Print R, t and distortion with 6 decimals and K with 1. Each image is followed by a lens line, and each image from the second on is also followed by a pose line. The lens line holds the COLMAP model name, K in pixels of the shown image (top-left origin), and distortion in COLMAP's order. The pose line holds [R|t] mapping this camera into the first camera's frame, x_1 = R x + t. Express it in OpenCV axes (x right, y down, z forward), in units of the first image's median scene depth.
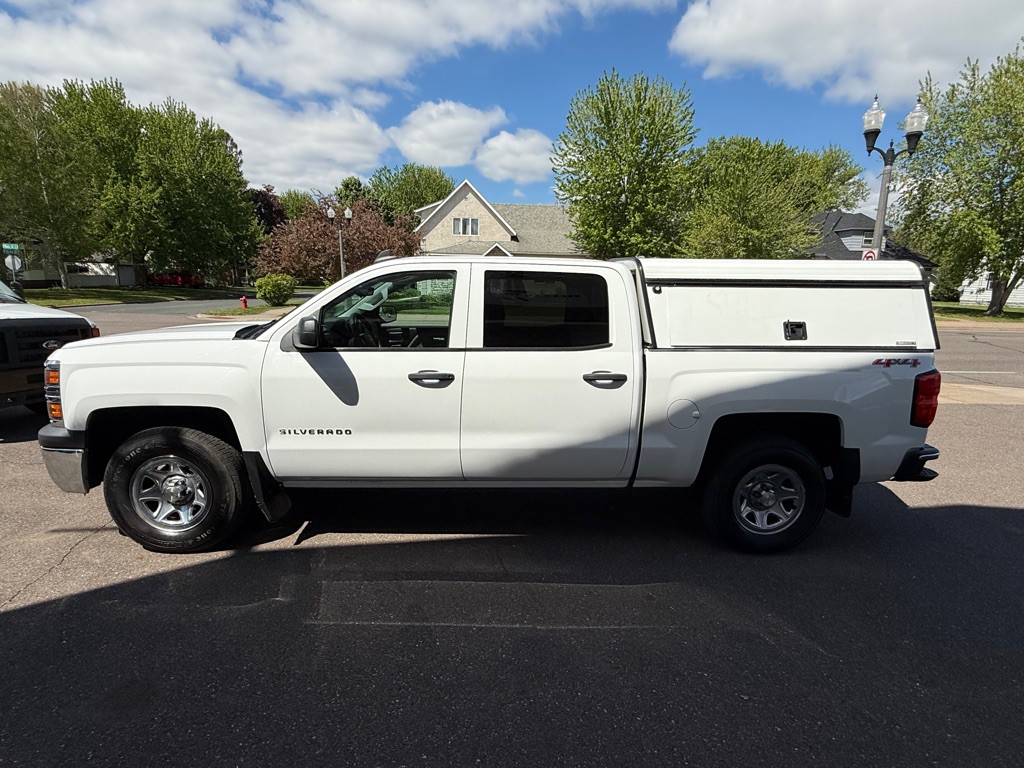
lens RADIAL K [[533.2, 0, 512.6], [0, 533.2, 379.9], [0, 0, 1]] dist [0.007615, -0.000830]
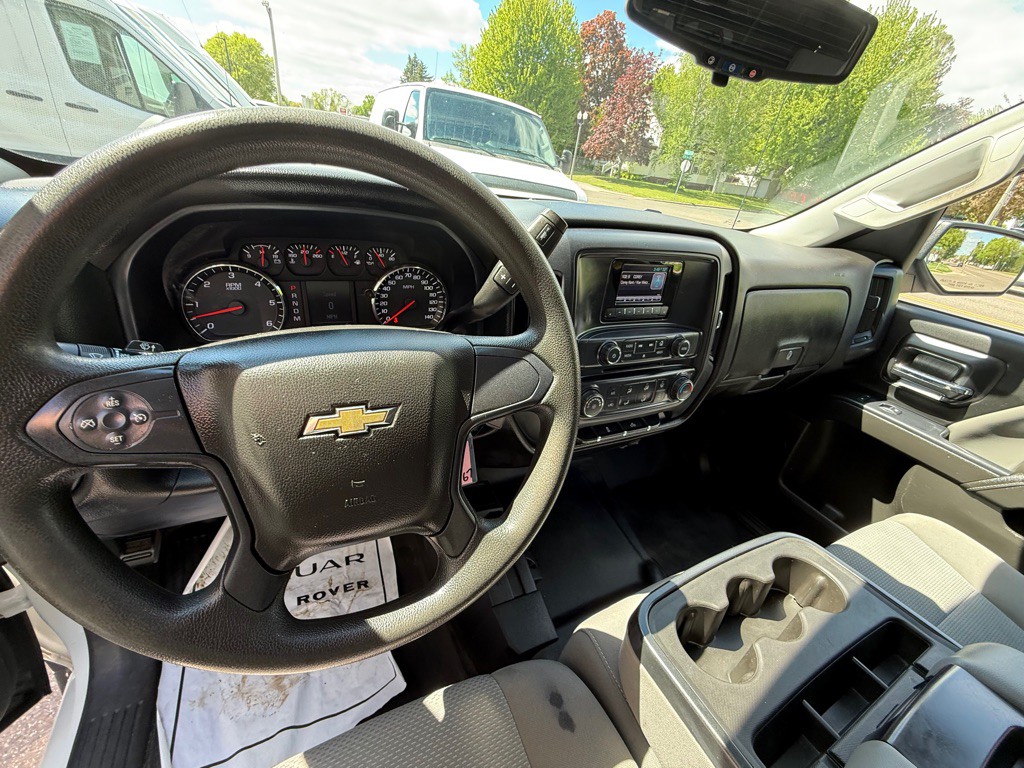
lens RADIAL K [[407.1, 0, 511.2], [0, 407.1, 383.7], [0, 0, 1]] dist [0.003316, -0.000820]
pose [[0.403235, 0.483514, -0.776927, -0.023109], [-0.286295, 0.873048, 0.394743, -0.014237], [0.869159, 0.063256, 0.490471, 0.119510]]
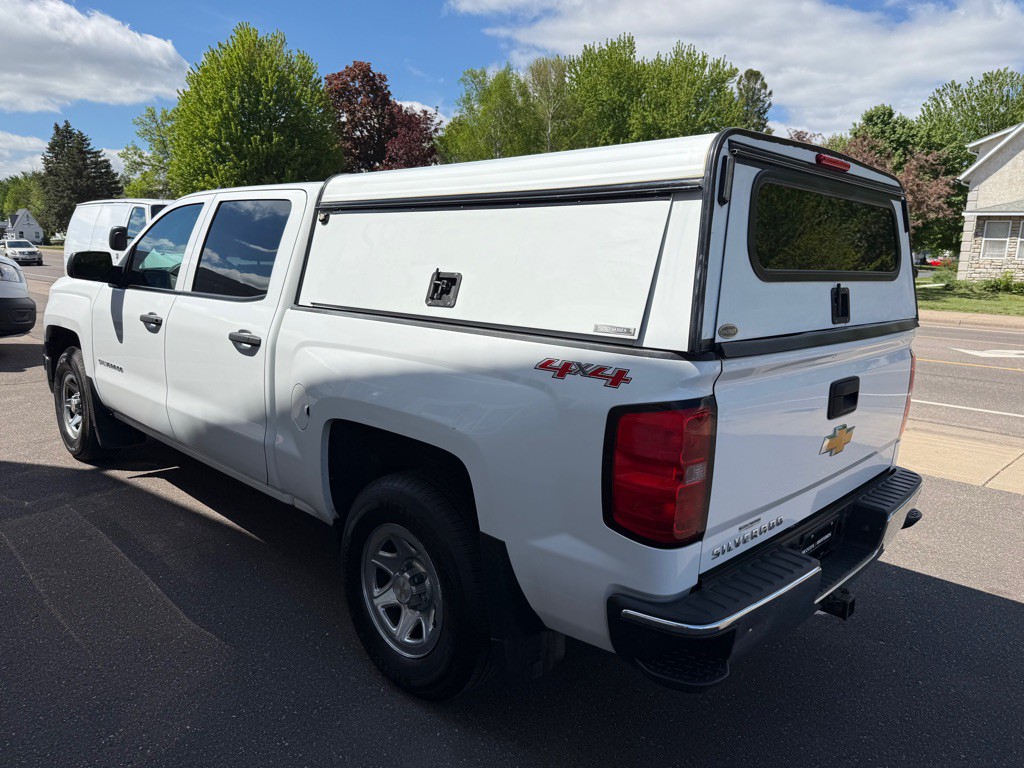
lens RADIAL K [[732.9, 0, 513.9], [0, 732.9, 384.8], [0, 0, 1]] dist [0.025683, -0.033456]
pose [[0.683390, 0.133155, -0.717808, 0.121220], [-0.146316, 0.988258, 0.044024, -0.004313], [0.715241, 0.074942, 0.694848, 0.059565]]
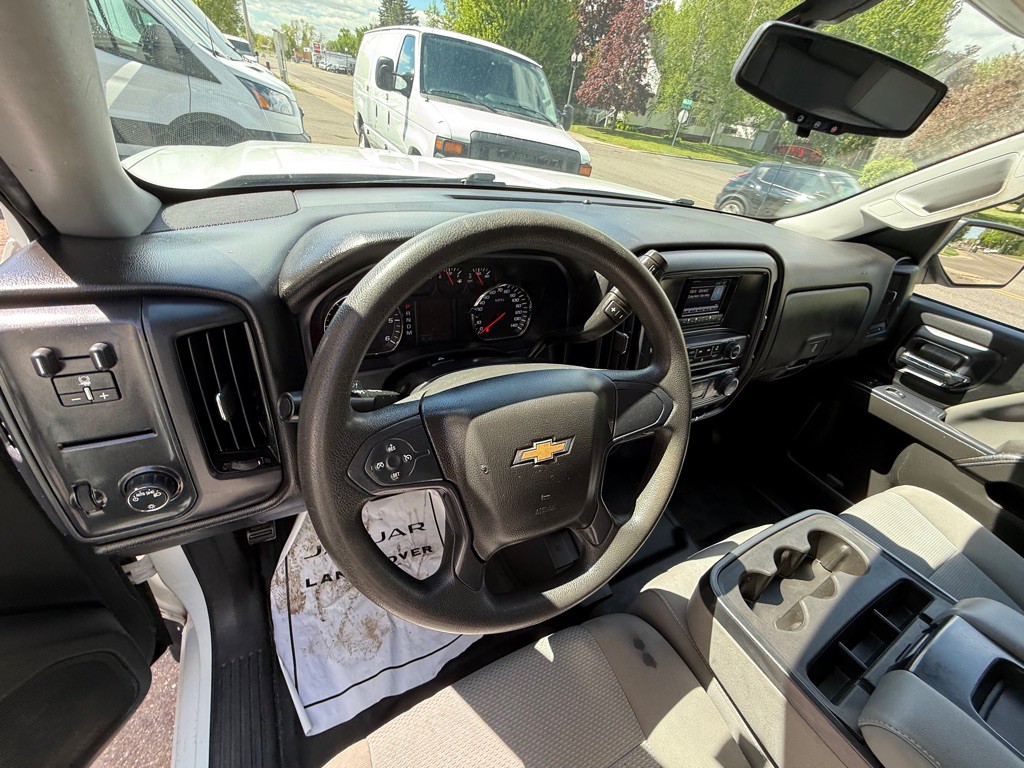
lens RADIAL K [[407.1, 0, 508.8], [0, 407.1, 382.3], [0, 0, 1]] dist [0.003316, -0.000820]
pose [[0.421453, 0.554807, -0.717333, -0.024362], [-0.296354, 0.831848, 0.469259, -0.016098], [0.857060, 0.014814, 0.515004, 0.113065]]
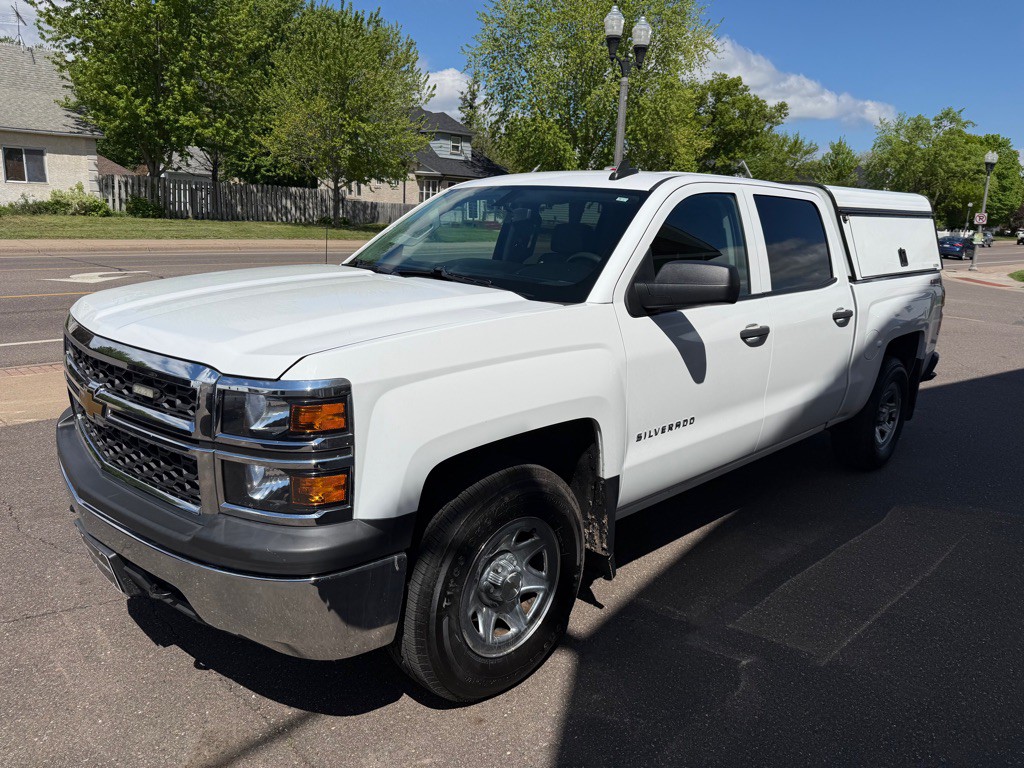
lens RADIAL K [[732.9, 0, 512.9], [0, 732.9, 379.4], [0, 0, 1]] dist [0.025683, -0.033456]
pose [[0.740014, -0.140199, 0.657817, -0.116735], [0.089794, 0.989872, 0.109955, -0.009030], [-0.666570, -0.022301, 0.745108, 0.044413]]
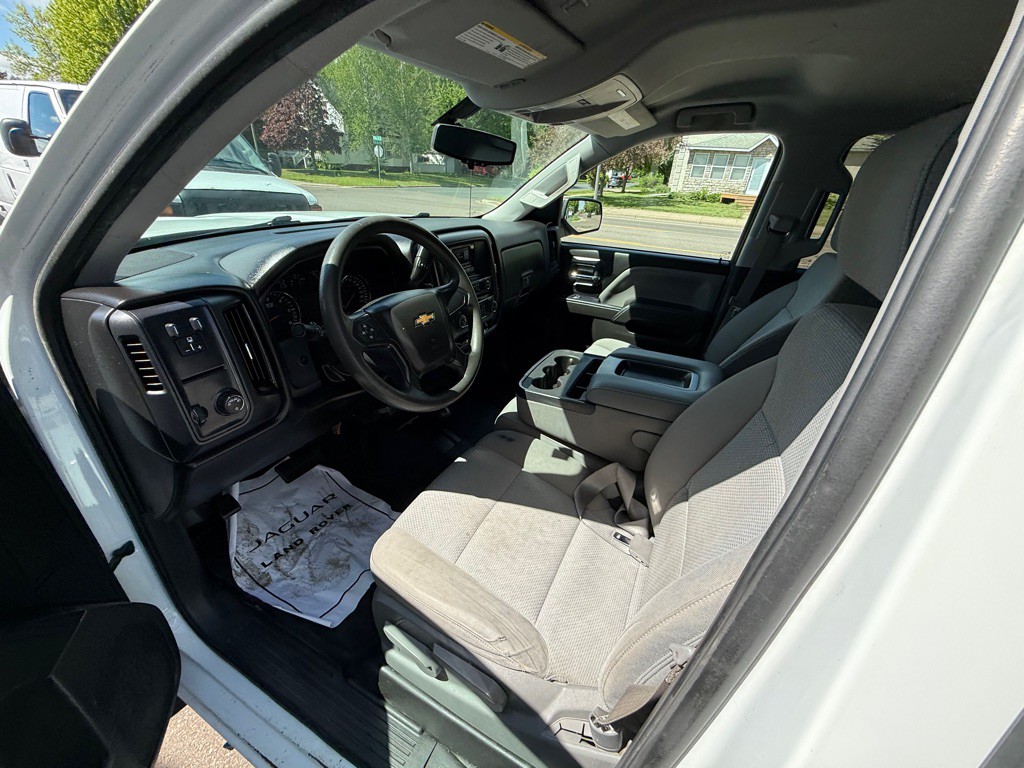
lens RADIAL K [[407.1, 0, 509.3], [0, 407.1, 382.7], [0, 0, 1]] dist [0.003316, -0.000820]
pose [[0.870886, 0.255103, -0.420096, -0.013211], [-0.128216, 0.943072, 0.306881, -0.013706], [0.474467, -0.213395, 0.854016, 0.097554]]
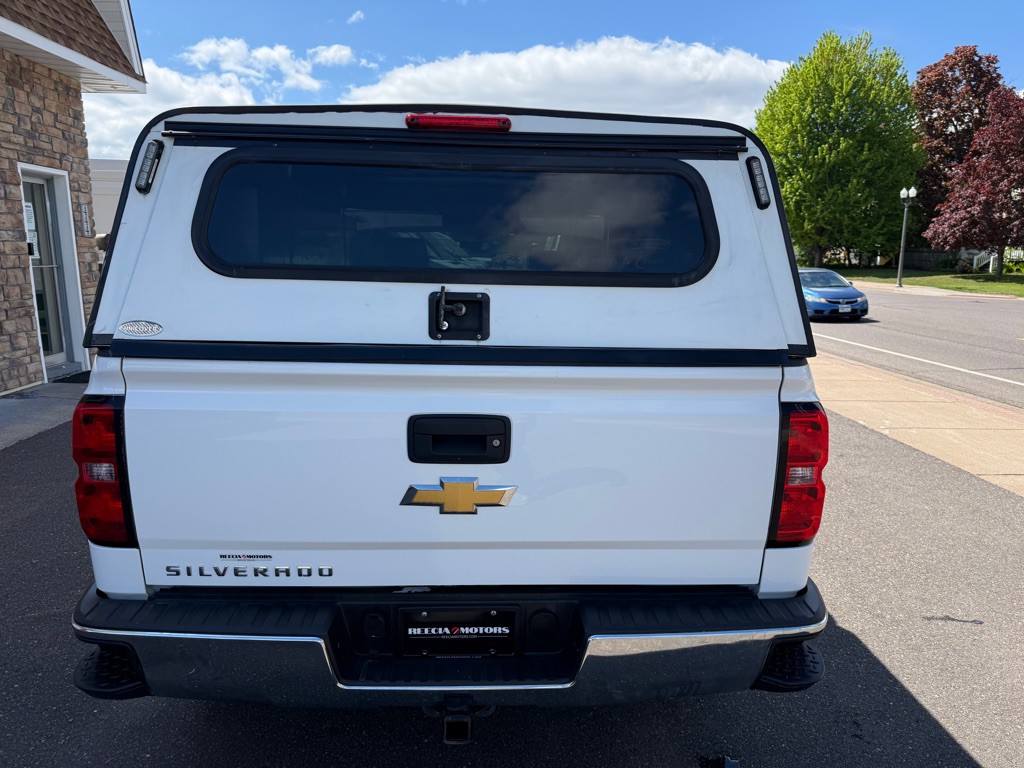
lens RADIAL K [[732.9, 0, 517.0], [0, 732.9, 385.4], [0, 0, 1]] dist [0.025683, -0.033456]
pose [[-0.005172, 0.163036, -0.986607, 0.145597], [-0.191151, 0.968265, 0.161008, -0.019220], [0.981547, 0.189424, 0.026157, 0.142902]]
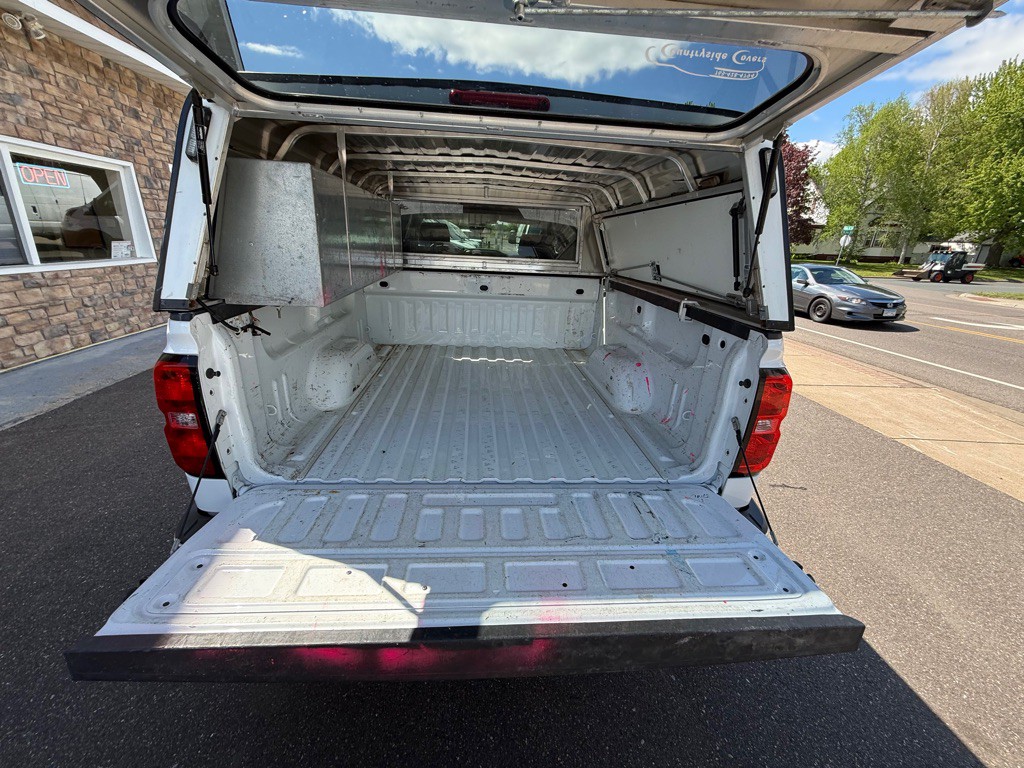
lens RADIAL K [[411.9, 0, 508.0], [0, 411.9, 381.6], [0, 0, 1]] dist [0.002356, -0.000361]
pose [[0.025833, 0.314374, -0.948948, 0.124487], [-0.216988, 0.928396, 0.301658, -0.018026], [0.975832, 0.198117, 0.092199, 0.138021]]
